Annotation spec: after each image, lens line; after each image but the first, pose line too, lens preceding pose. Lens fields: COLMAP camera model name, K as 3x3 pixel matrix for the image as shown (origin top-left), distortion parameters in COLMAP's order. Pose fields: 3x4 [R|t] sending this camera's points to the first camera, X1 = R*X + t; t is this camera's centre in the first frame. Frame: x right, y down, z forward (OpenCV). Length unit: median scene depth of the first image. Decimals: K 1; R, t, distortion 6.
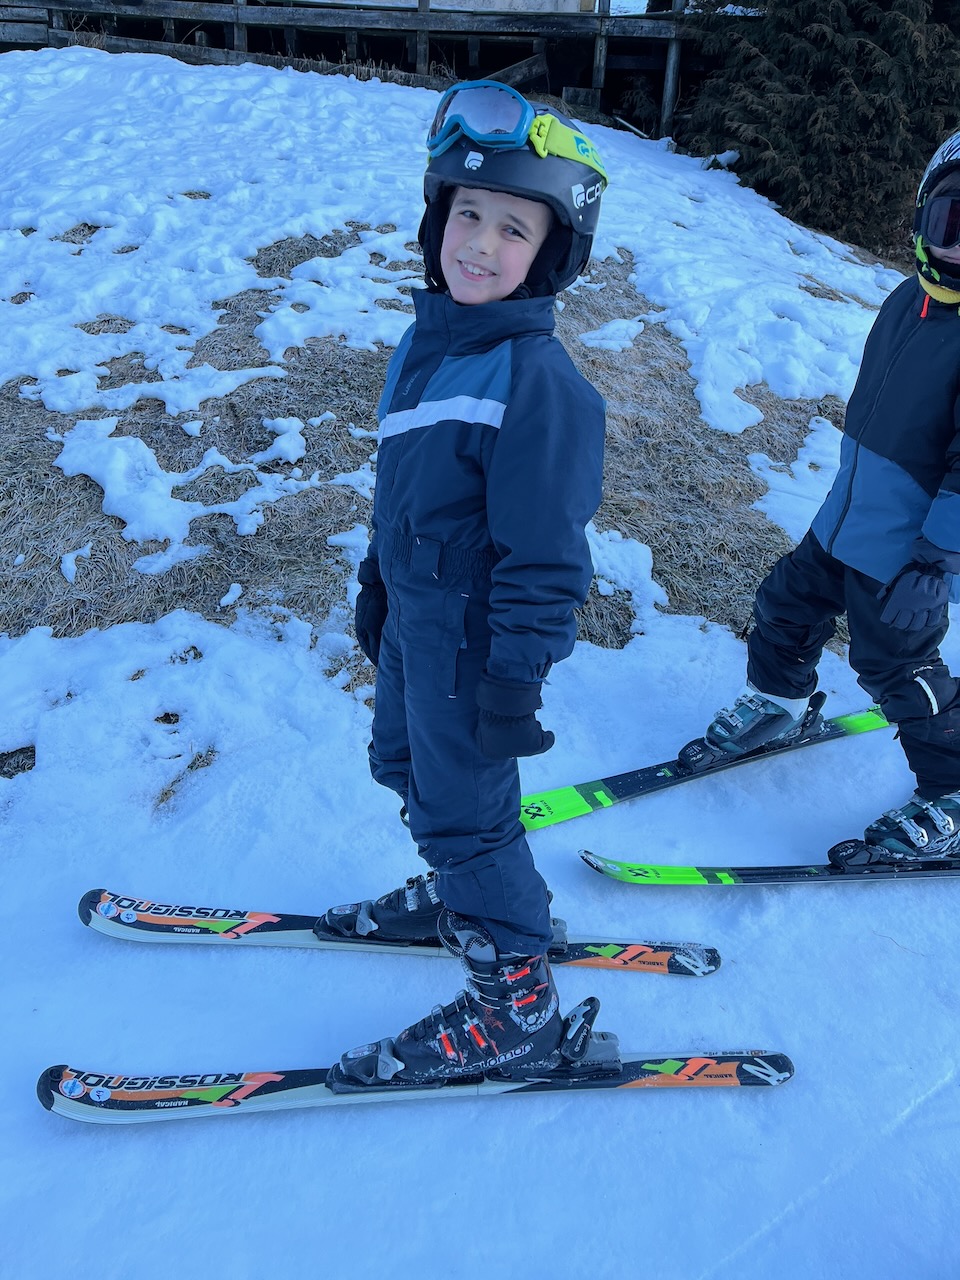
lens RADIAL K [[970.4, 0, 475.0], [0, 970.4, 615.7], [0, 0, 1]] dist [0.081247, -0.141484]
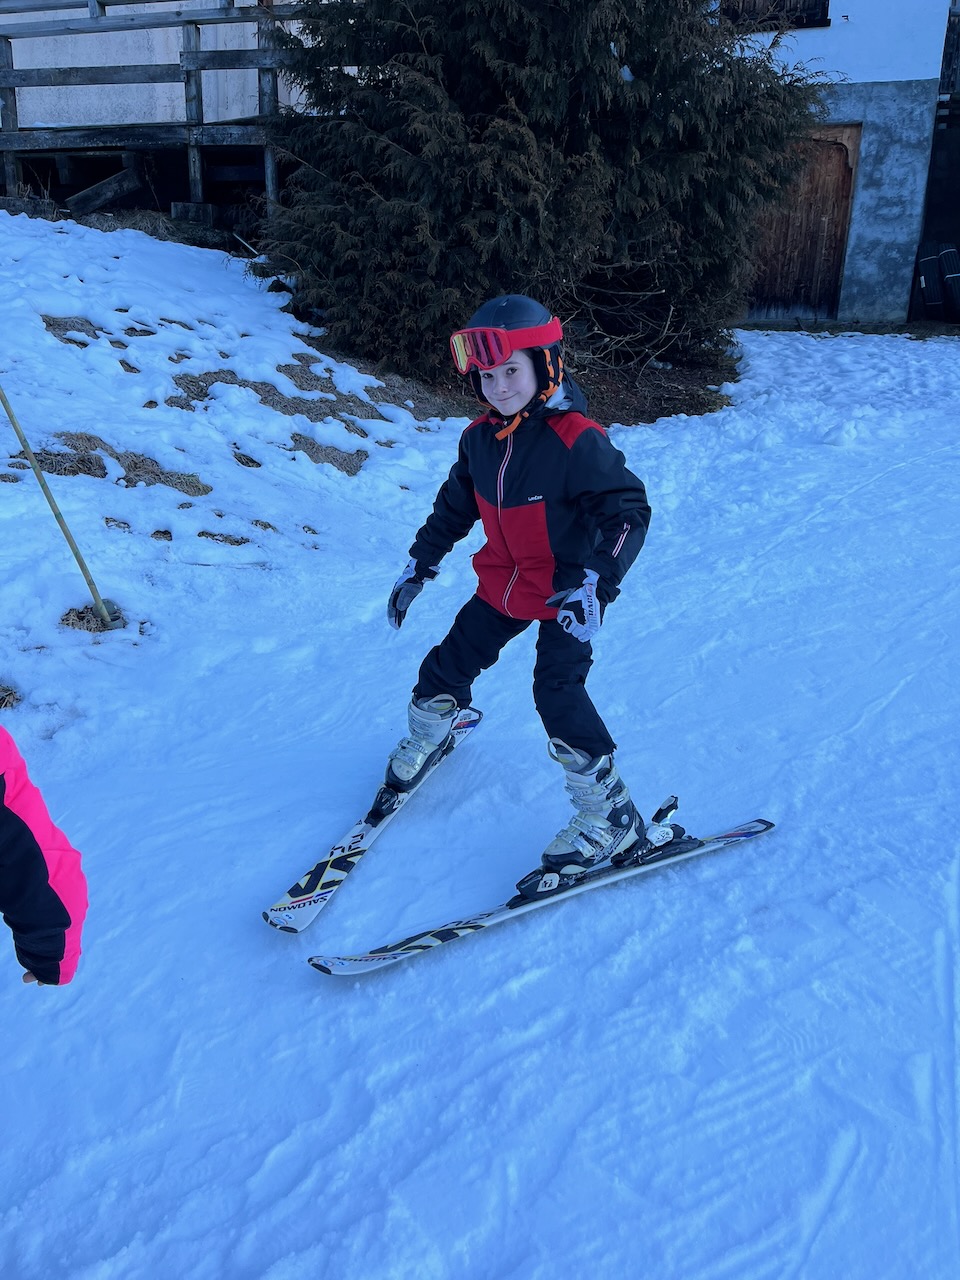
lens RADIAL K [[961.1, 0, 480.0], [0, 961.1, 640.0], [0, 0, 1]] dist [0.092817, -0.155362]
pose [[0.993922, 0.015329, -0.109011, 0.562562], [-0.021930, 0.997980, -0.059619, -0.105619], [0.107877, 0.061647, 0.992251, 0.196028]]
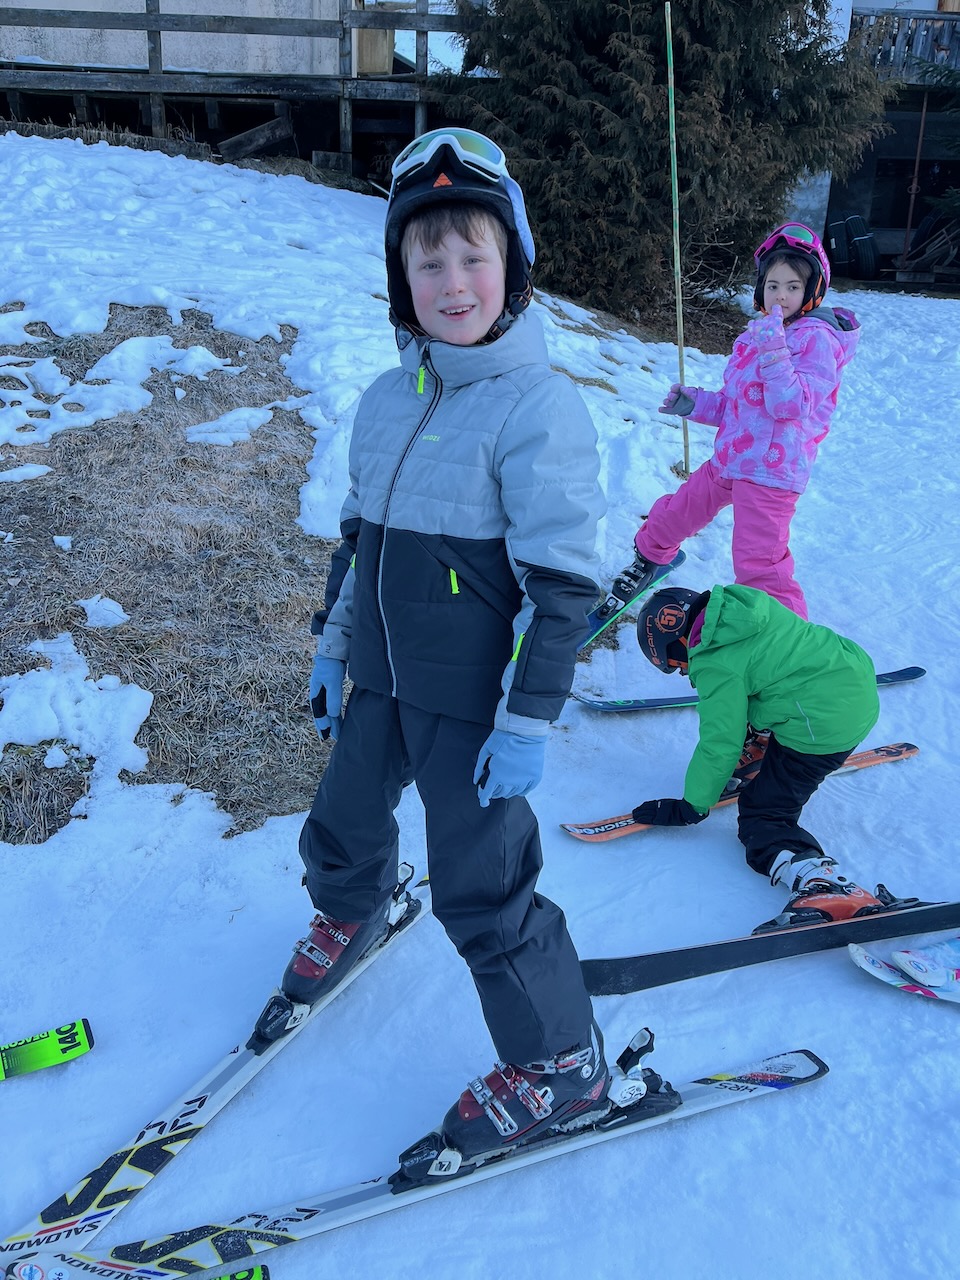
lens RADIAL K [[961.1, 0, 480.0], [0, 961.1, 640.0], [0, 0, 1]] dist [0.092817, -0.155362]
pose [[0.992010, -0.053071, 0.114458, 0.139661], [0.056072, 0.998158, -0.023157, -0.030926], [-0.113018, 0.029390, 0.993158, 0.050381]]
